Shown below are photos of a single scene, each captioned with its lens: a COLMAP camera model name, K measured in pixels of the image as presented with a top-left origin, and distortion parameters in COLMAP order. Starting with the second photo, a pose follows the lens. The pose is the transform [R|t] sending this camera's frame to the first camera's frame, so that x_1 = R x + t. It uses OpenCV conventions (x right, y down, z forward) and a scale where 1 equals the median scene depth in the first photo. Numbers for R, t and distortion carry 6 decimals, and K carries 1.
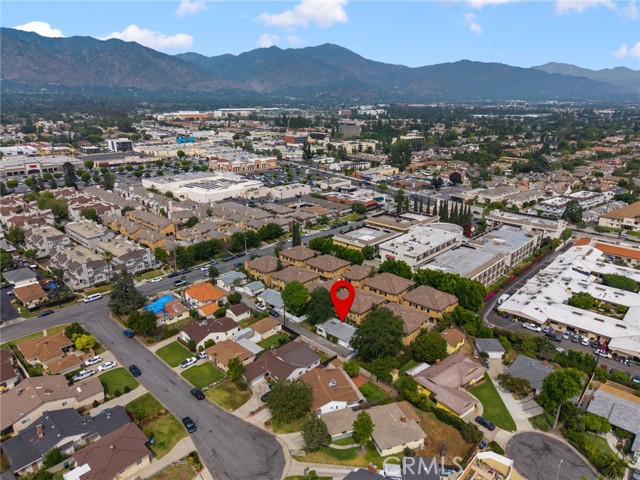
lens RADIAL K [[428.3, 0, 320.0], [0, 428.3, 240.0], [0, 0, 1]] dist [0.047776, -0.052040]
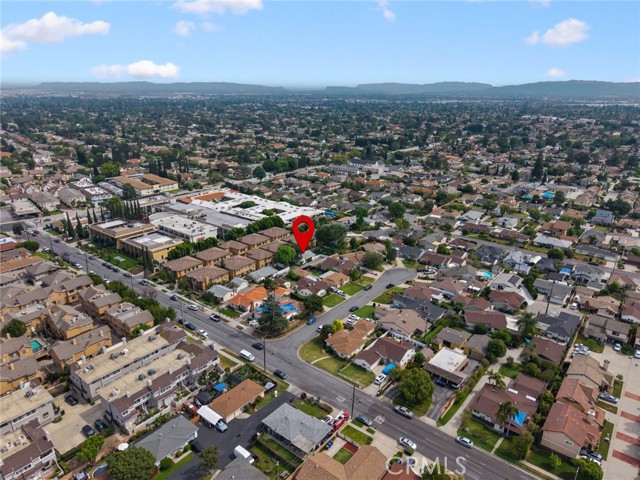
lens RADIAL K [[428.3, 0, 320.0], [0, 428.3, 240.0], [0, 0, 1]] dist [0.047776, -0.052040]
pose [[-0.082173, -0.334129, 0.938938, -1.126119], [0.310648, 0.886601, 0.342691, -0.301282], [-0.946966, 0.319839, 0.030942, 0.633523]]
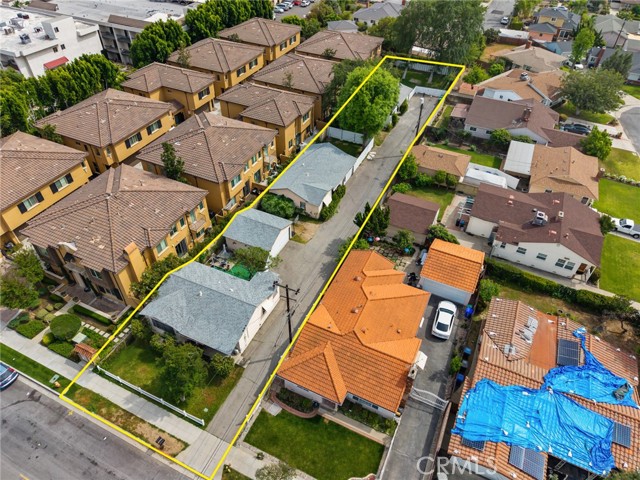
lens RADIAL K [[428.3, 0, 320.0], [0, 428.3, 240.0], [0, 0, 1]] dist [0.047776, -0.052040]
pose [[-0.314913, -0.648754, 0.692783, -0.351621], [0.276111, 0.635733, 0.720838, -0.092400], [-0.908071, 0.418286, -0.021073, 0.862671]]
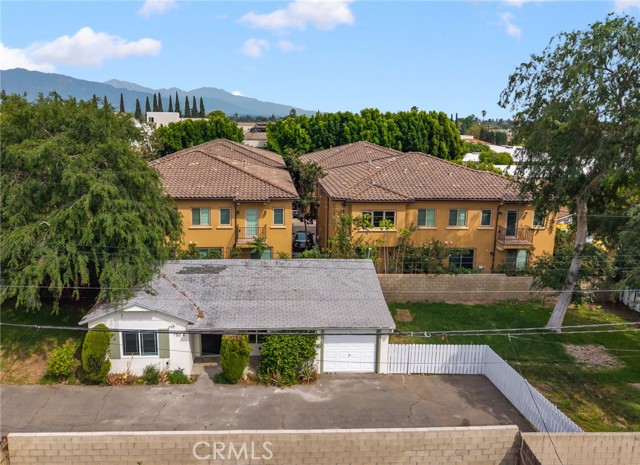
lens RADIAL K [[455.7, 0, 320.0], [0, 455.7, 232.5], [0, 0, 1]] dist [-0.000019, 0.000097]
pose [[0.637646, -0.154557, 0.754665, -0.047574], [0.195356, 0.980084, 0.035659, 0.135373], [-0.745146, 0.124691, 0.655140, 0.637010]]
